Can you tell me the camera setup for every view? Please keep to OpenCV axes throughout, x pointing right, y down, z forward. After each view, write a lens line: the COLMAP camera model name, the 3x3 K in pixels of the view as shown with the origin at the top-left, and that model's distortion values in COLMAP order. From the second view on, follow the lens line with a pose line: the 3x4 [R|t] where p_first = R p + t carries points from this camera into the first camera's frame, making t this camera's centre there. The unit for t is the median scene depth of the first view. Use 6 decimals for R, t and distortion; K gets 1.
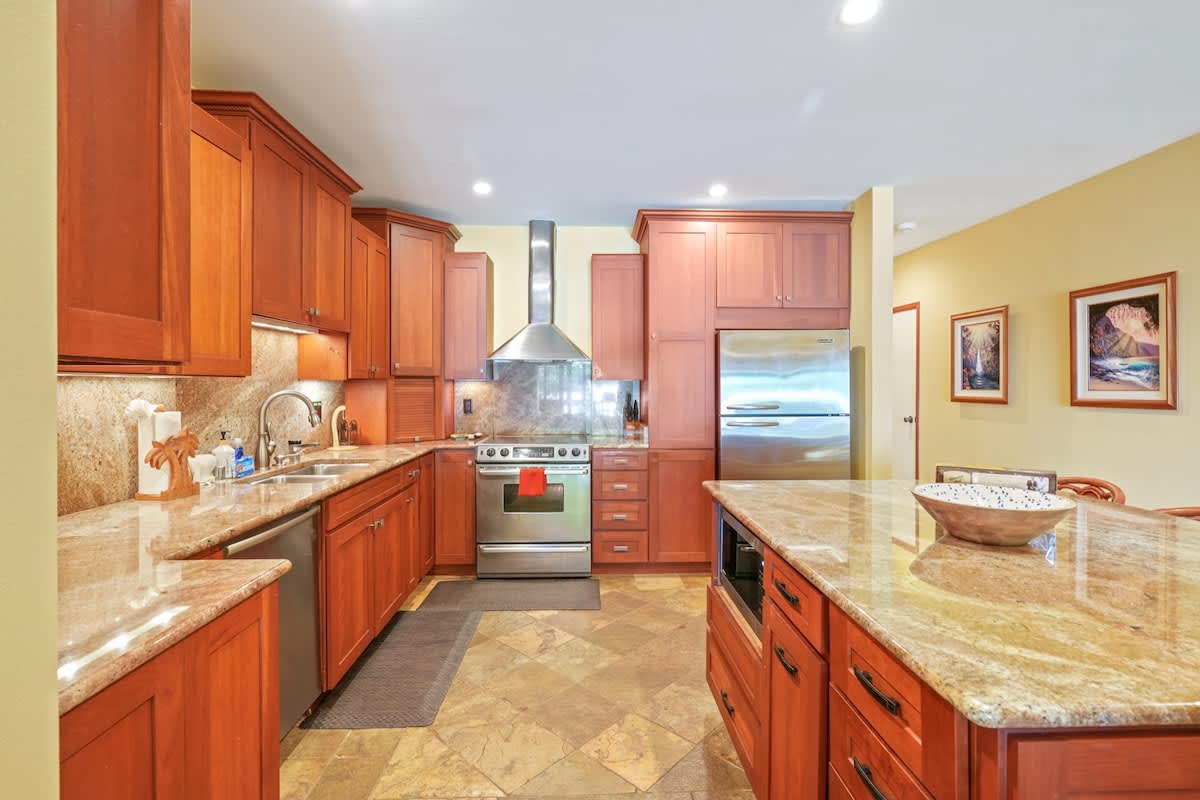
lens RADIAL K [[550.4, 0, 605.0], [0, 550.4, 394.1], [0, 0, 1]] dist [-0.002619, 0.000002]
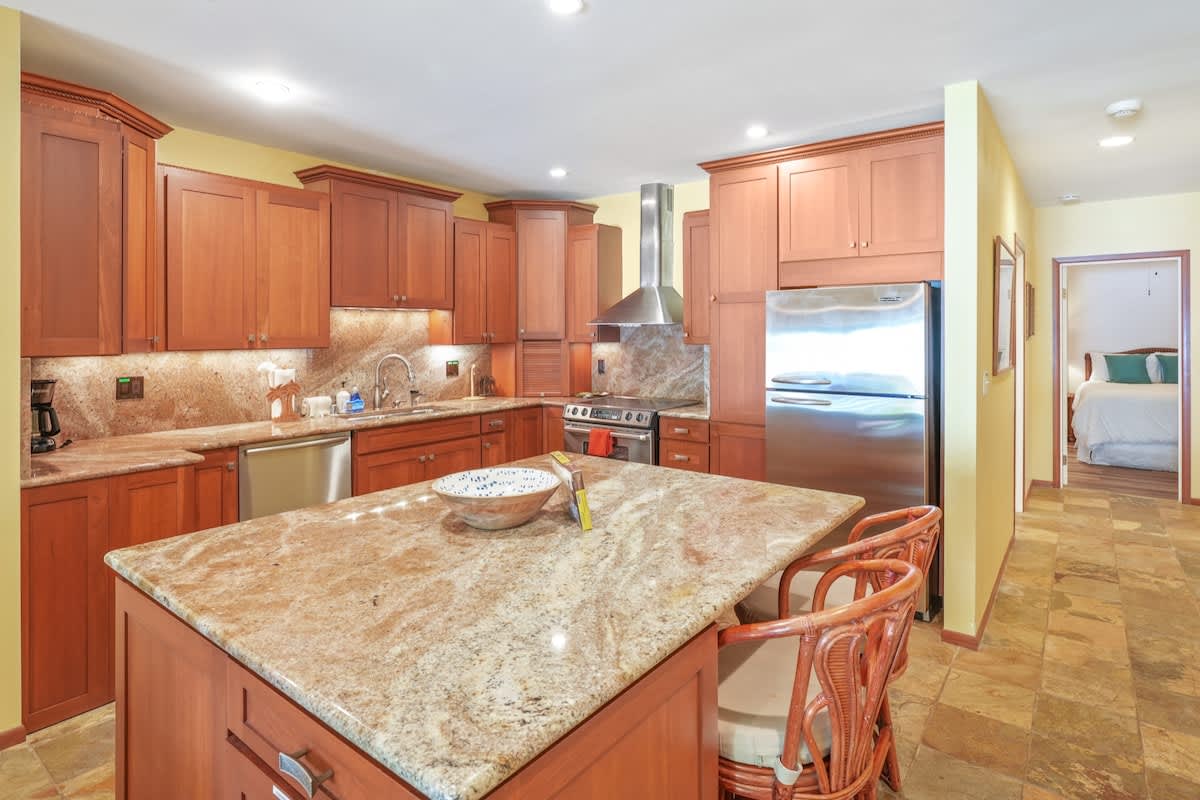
lens RADIAL K [[654.8, 0, 629.1], [0, 654.8, 332.9], [0, 0, 1]] dist [-0.000271, -0.000977]
pose [[0.772262, 0.000796, -0.635304, 0.687009], [-0.007980, 0.999932, -0.008447, -0.037695], [0.635255, 0.011593, 0.772216, 0.068088]]
